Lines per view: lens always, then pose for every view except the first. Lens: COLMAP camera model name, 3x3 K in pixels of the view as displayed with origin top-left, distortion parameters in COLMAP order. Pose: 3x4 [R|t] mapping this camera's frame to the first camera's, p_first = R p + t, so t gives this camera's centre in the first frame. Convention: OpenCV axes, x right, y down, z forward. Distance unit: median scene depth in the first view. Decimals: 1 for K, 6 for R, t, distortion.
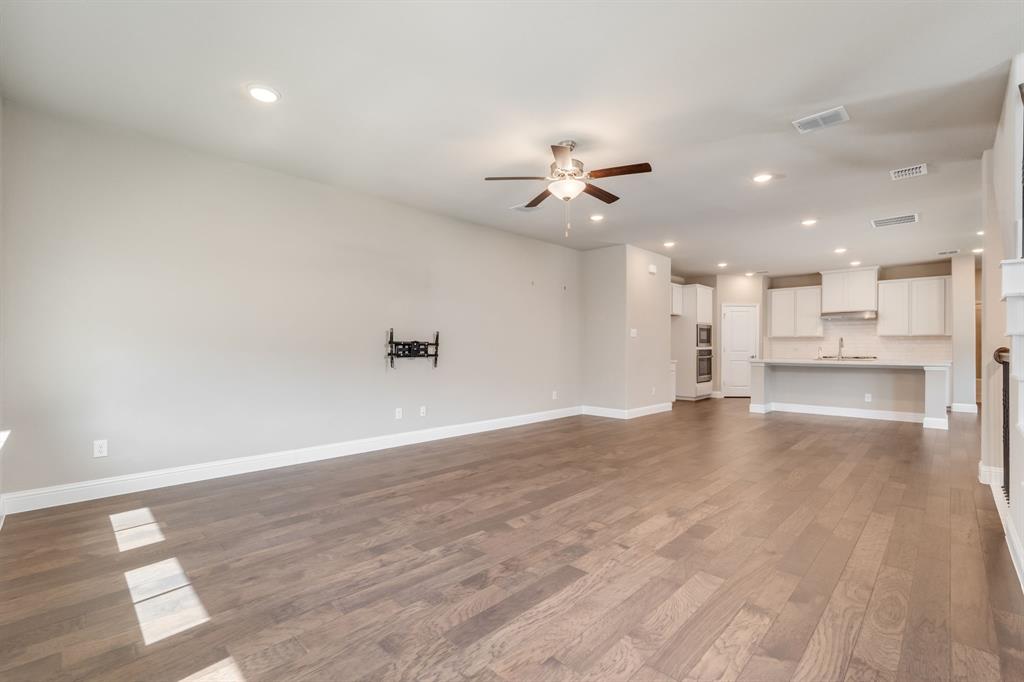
lens RADIAL K [[453.0, 0, 513.2], [0, 453.0, 348.8], [0, 0, 1]] dist [-0.004737, -0.000474]
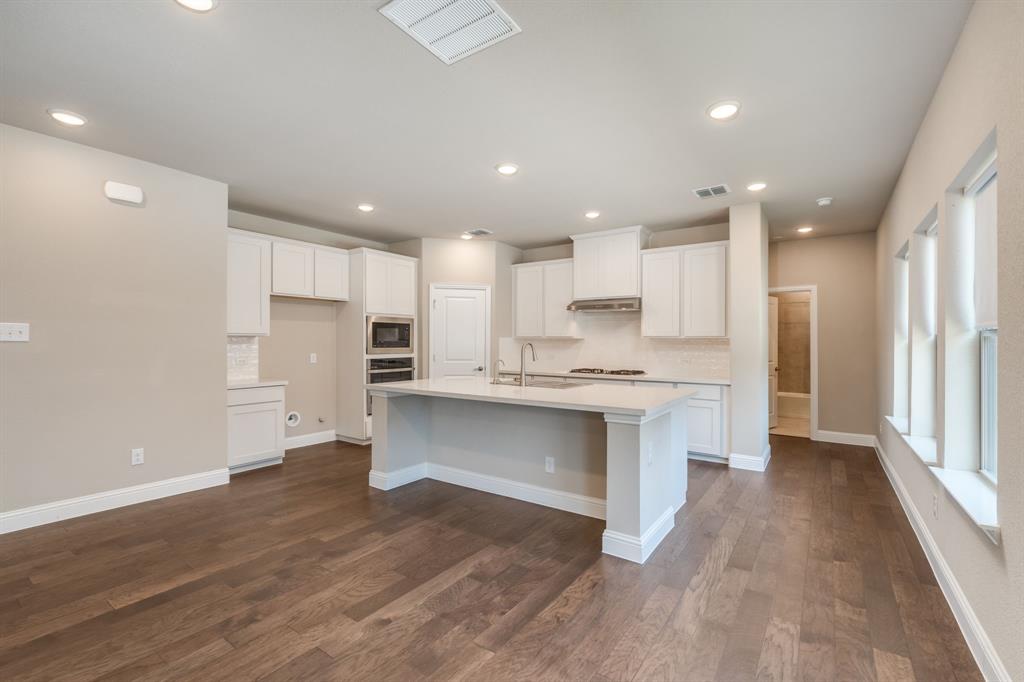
lens RADIAL K [[451.6, 0, 524.2], [0, 451.6, 340.0], [0, 0, 1]] dist [-0.002719, -0.000128]
pose [[0.984744, 0.004212, 0.173960, 0.871401], [-0.003048, 0.999971, -0.006962, -0.033204], [-0.173985, 0.006325, 0.984728, 0.666987]]
